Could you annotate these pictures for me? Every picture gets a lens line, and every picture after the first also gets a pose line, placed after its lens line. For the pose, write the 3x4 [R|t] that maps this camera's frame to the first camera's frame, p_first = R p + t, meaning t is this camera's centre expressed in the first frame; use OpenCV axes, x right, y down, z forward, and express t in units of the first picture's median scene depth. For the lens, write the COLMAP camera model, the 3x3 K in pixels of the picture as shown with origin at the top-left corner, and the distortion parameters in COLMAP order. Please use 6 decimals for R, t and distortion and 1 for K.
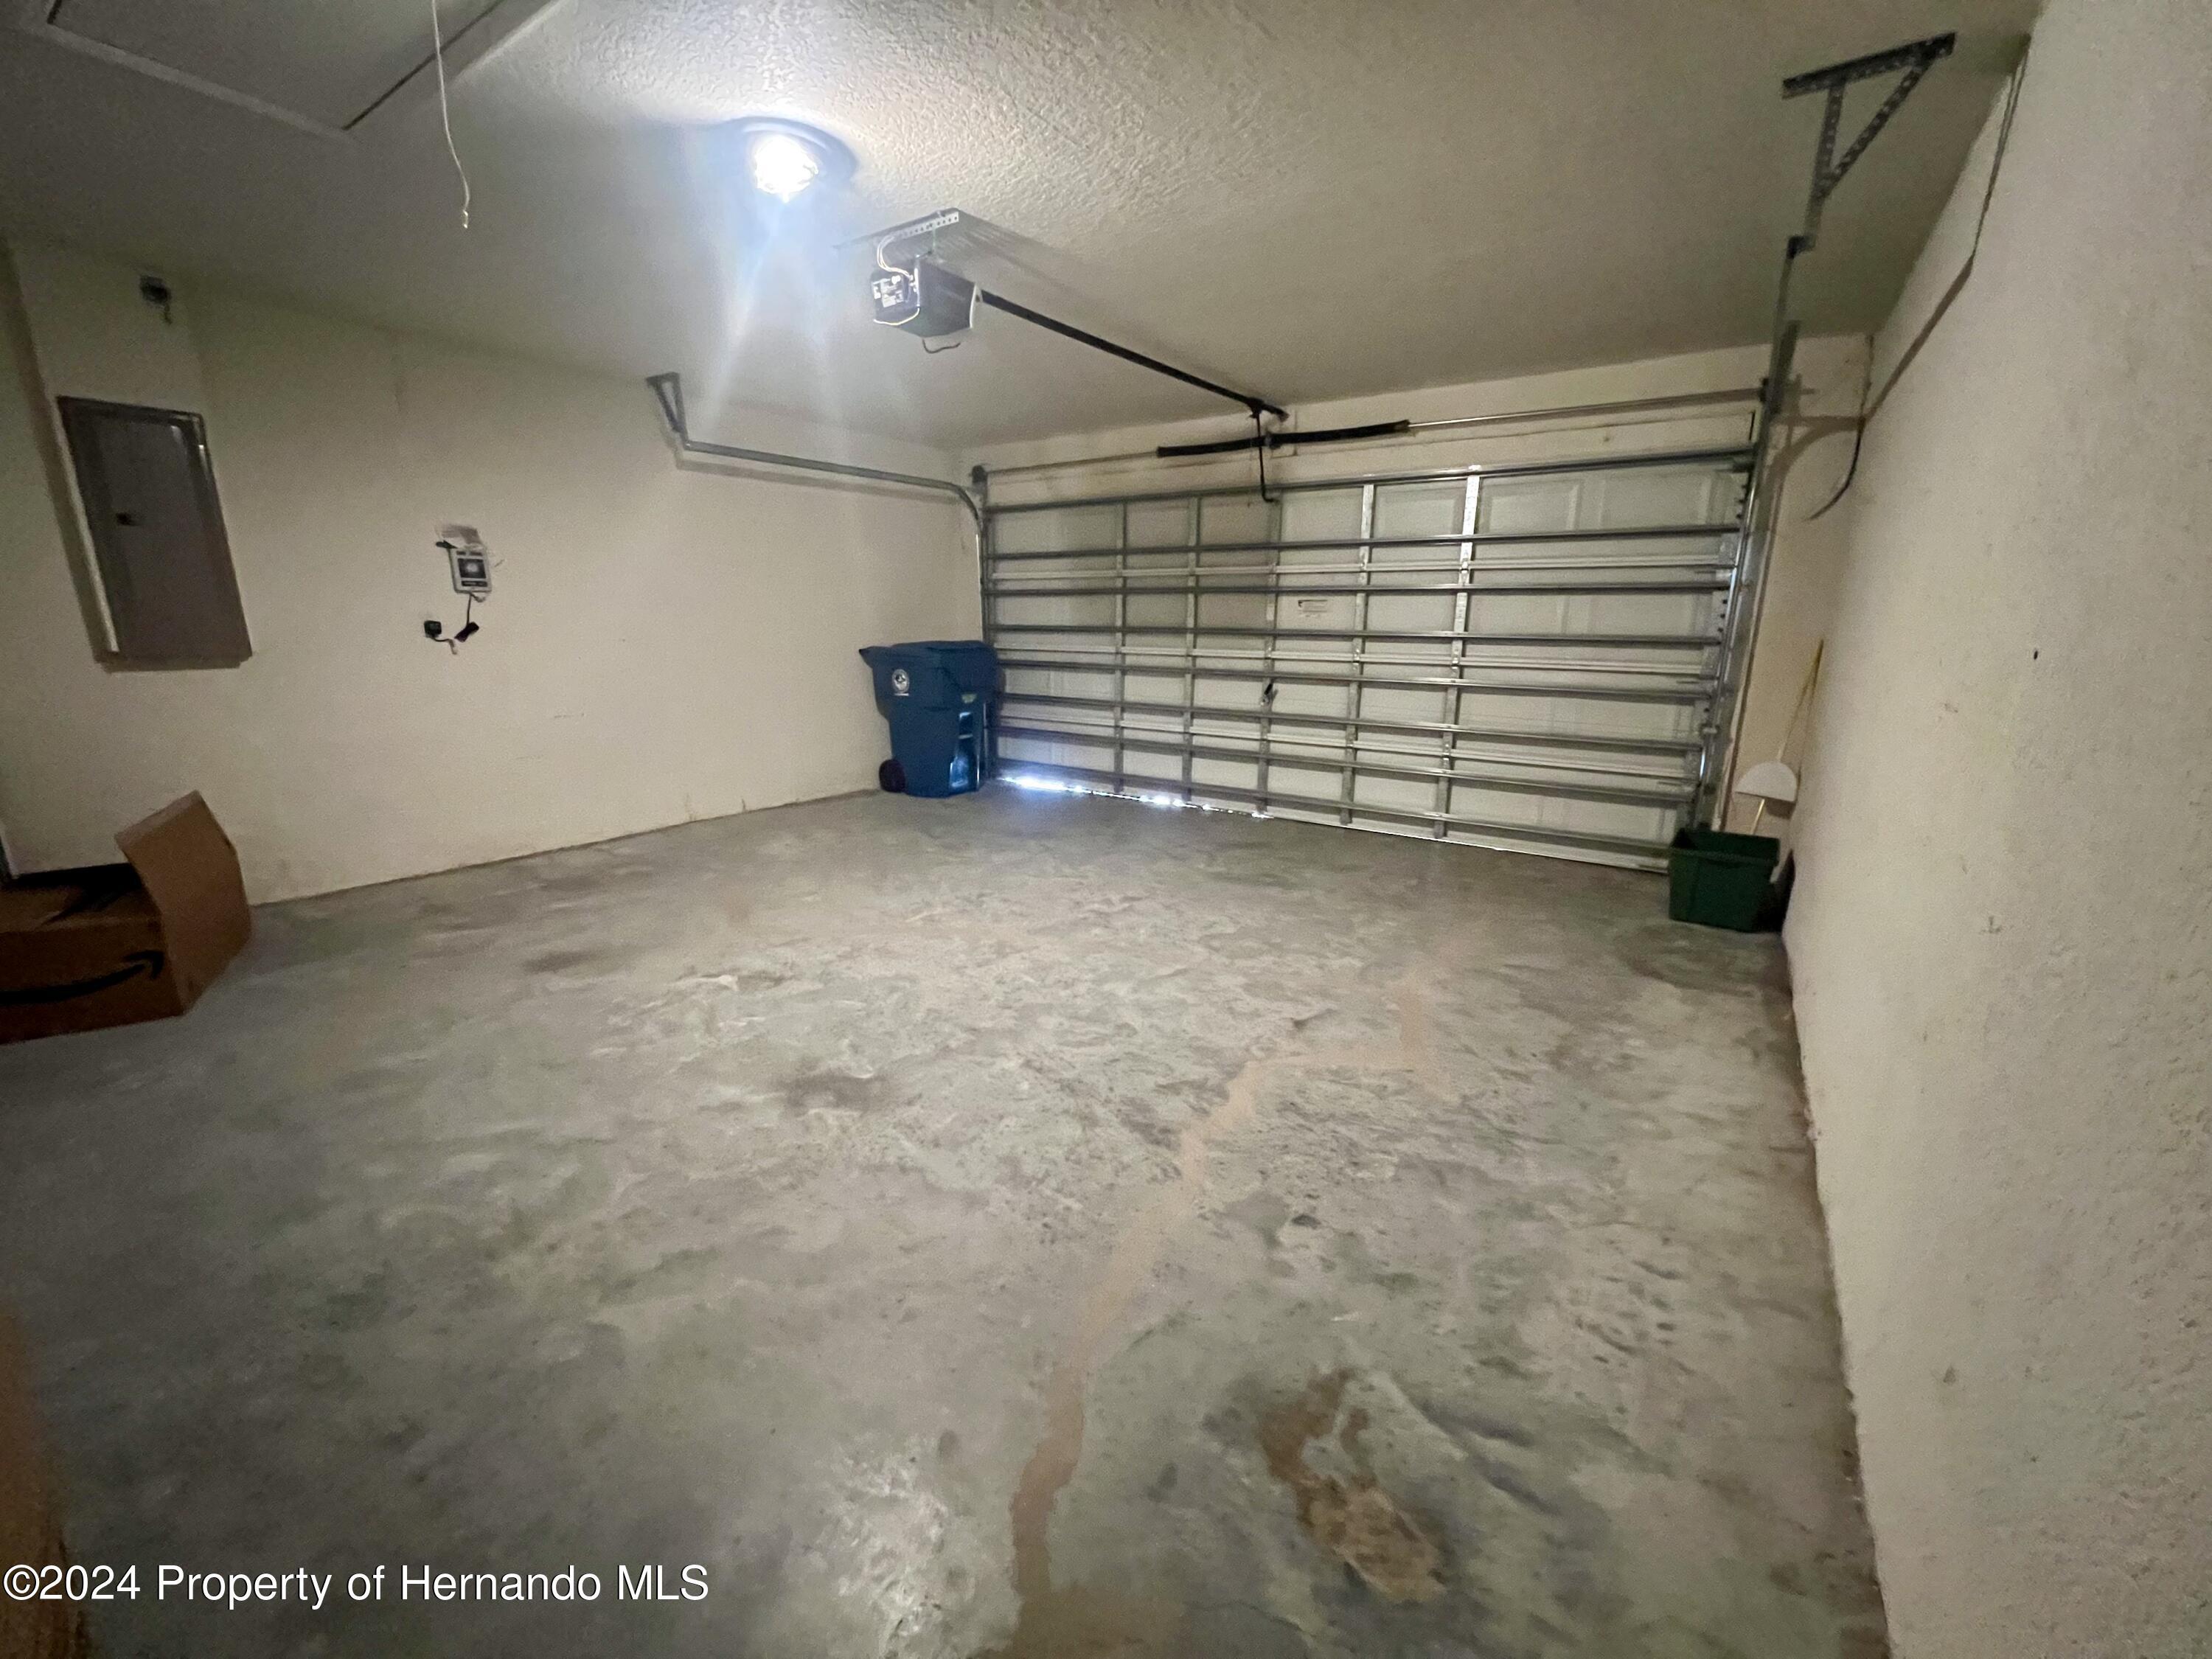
lens RADIAL K [[891.7, 0, 1103.1], [0, 891.7, 829.6], [0, 0, 1]] dist [-0.002825, 0.000609]
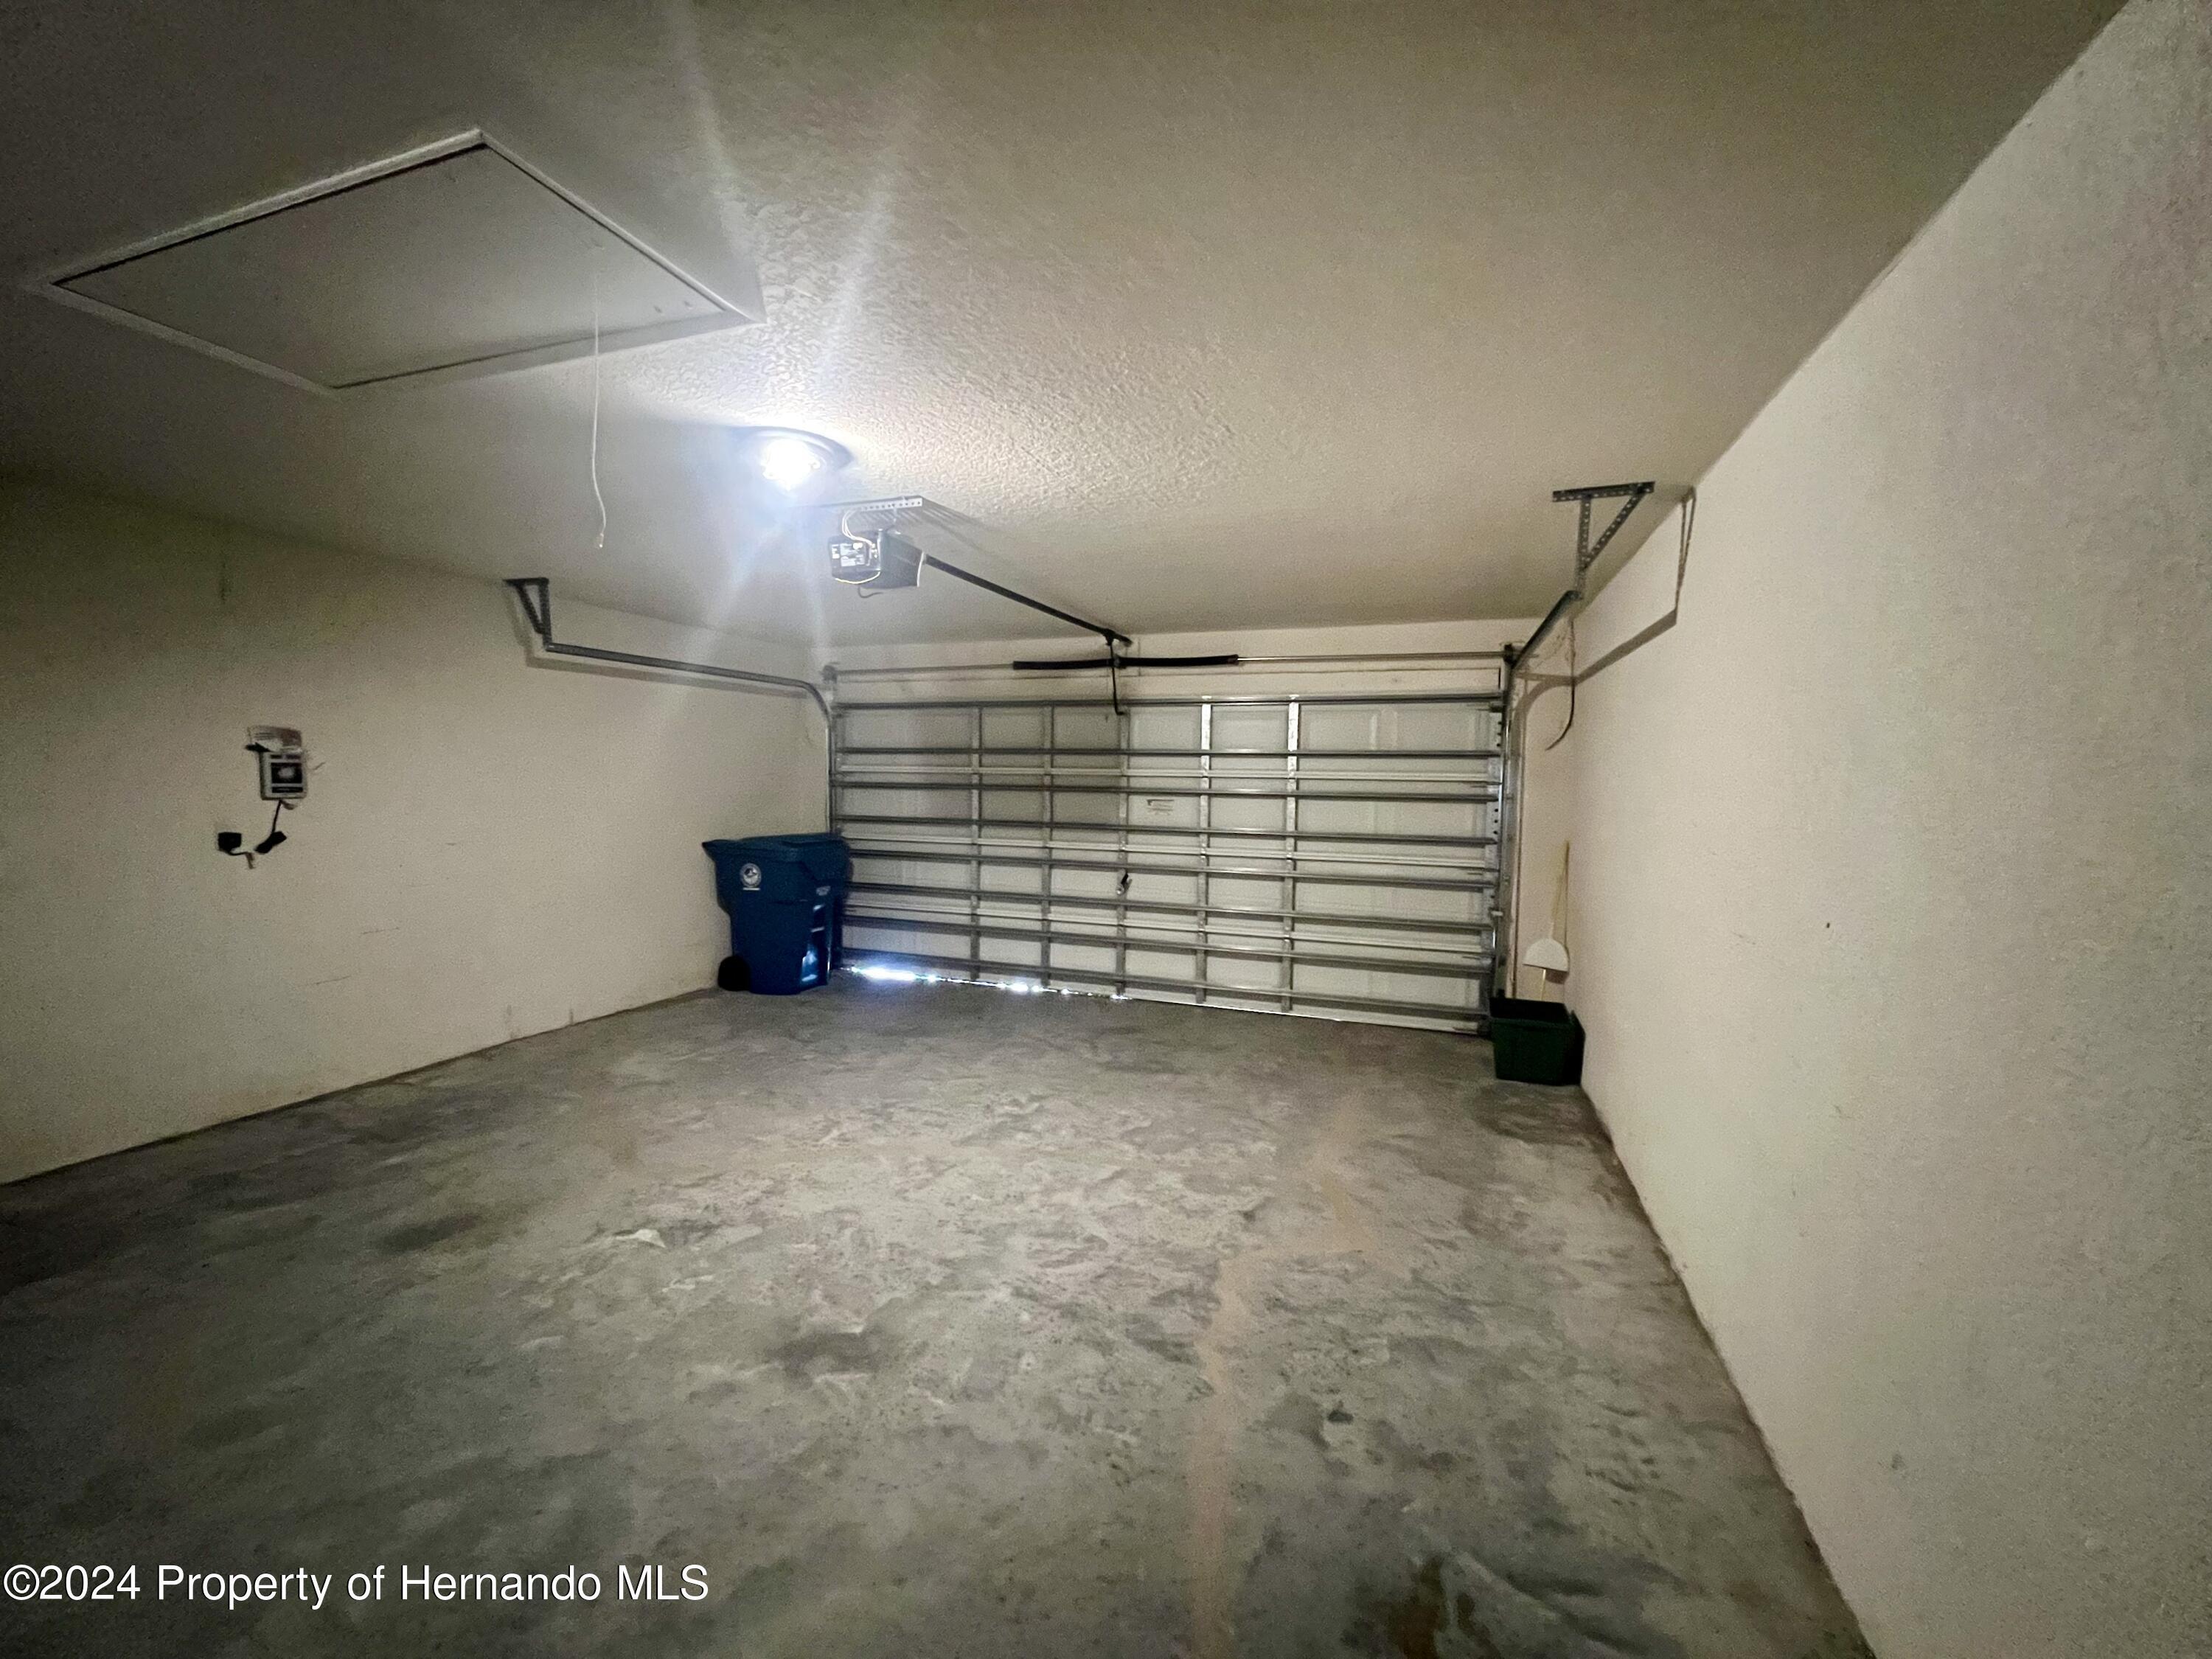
lens RADIAL K [[891.7, 0, 1107.5], [0, 891.7, 828.5], [0, 0, 1]] dist [-0.002825, 0.000609]
pose [[0.966382, -0.005695, 0.257047, -0.188480], [0.051213, 0.983985, -0.170737, -0.058325], [-0.251958, 0.178162, 0.951197, -0.057532]]
